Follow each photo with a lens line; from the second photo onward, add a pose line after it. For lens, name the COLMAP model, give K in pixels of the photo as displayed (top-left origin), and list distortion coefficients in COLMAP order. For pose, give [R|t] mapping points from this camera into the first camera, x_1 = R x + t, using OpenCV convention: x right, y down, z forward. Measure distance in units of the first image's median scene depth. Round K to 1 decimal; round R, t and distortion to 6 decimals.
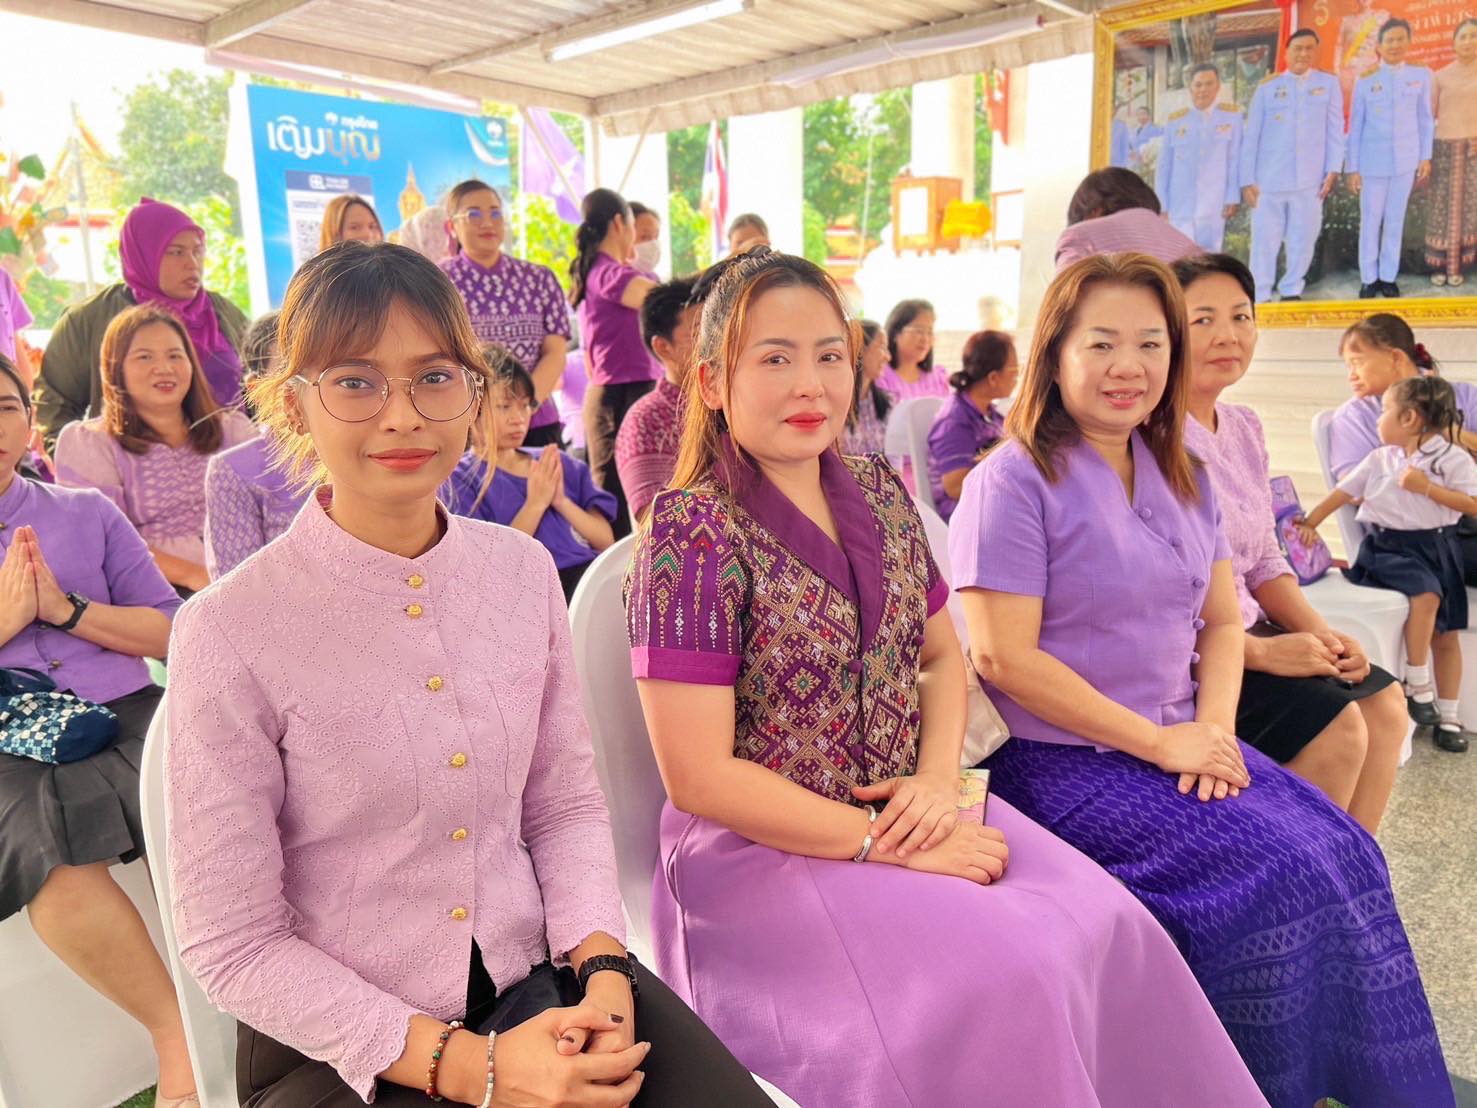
lens RADIAL K [[1139.1, 0, 738.4], [0, 1139.1, 525.6], [0, 0, 1]] dist [0.155488, -0.183295]
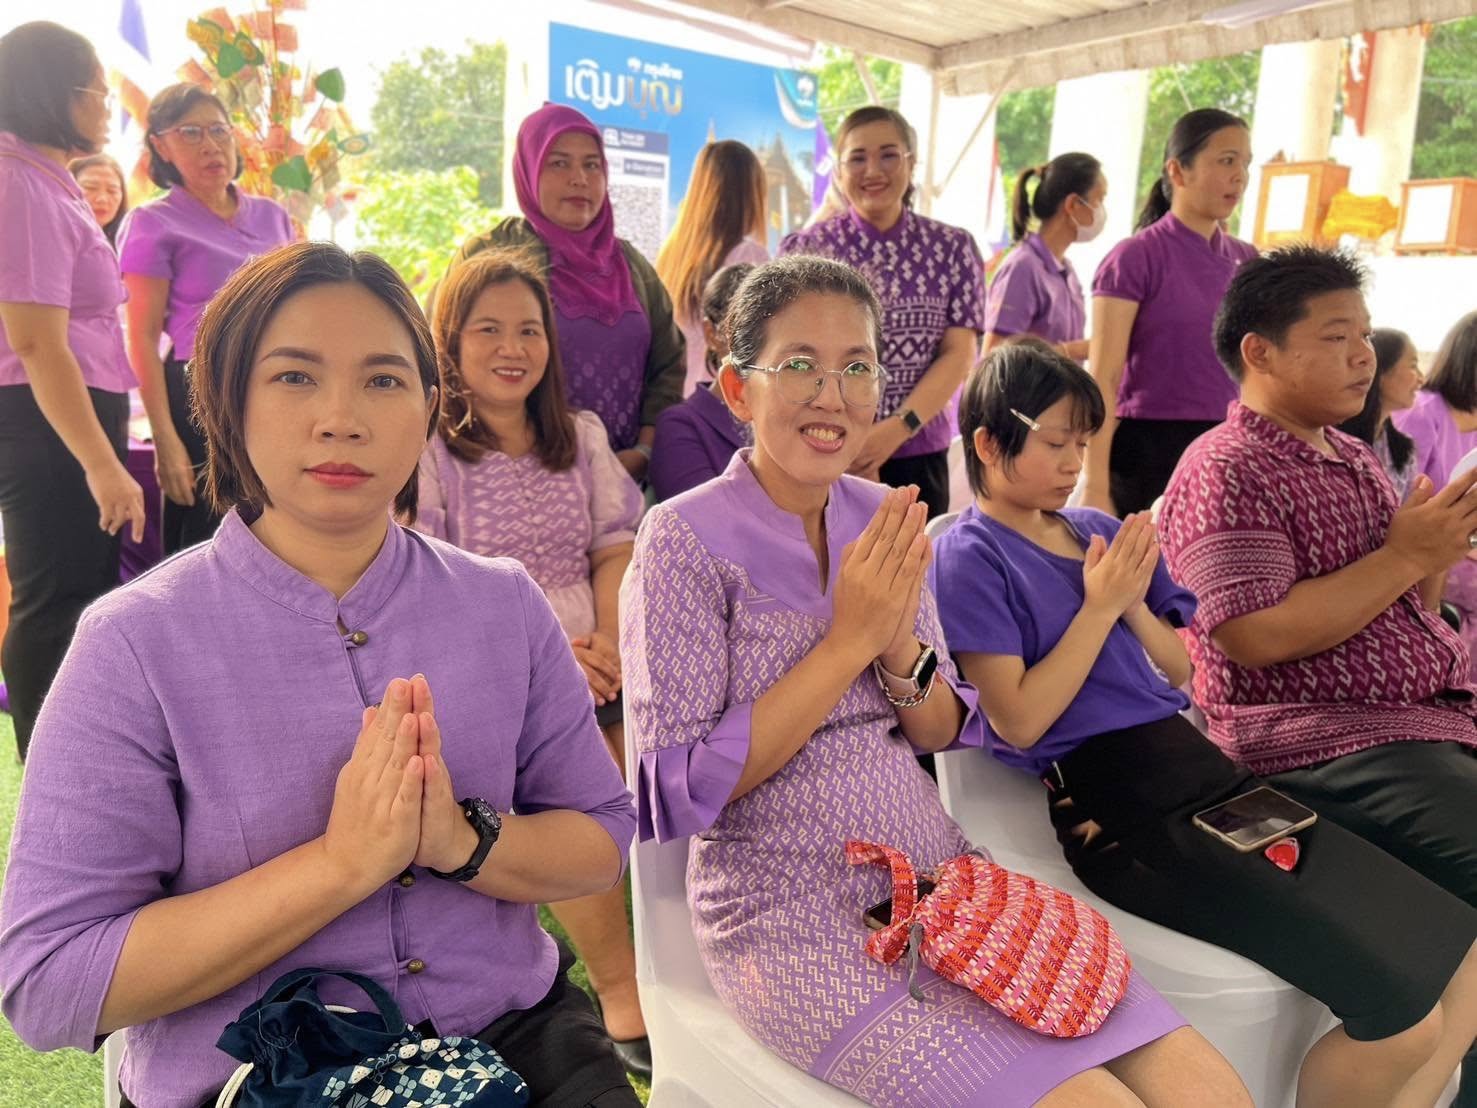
lens RADIAL K [[1172.9, 0, 738.5], [0, 1172.9, 554.0], [0, 0, 1]] dist [0.009551, 0.006116]
pose [[0.984270, 0.095230, -0.148806, -0.174455], [-0.092229, 0.995373, 0.026956, -0.029076], [0.150685, -0.012808, 0.988499, 0.237484]]
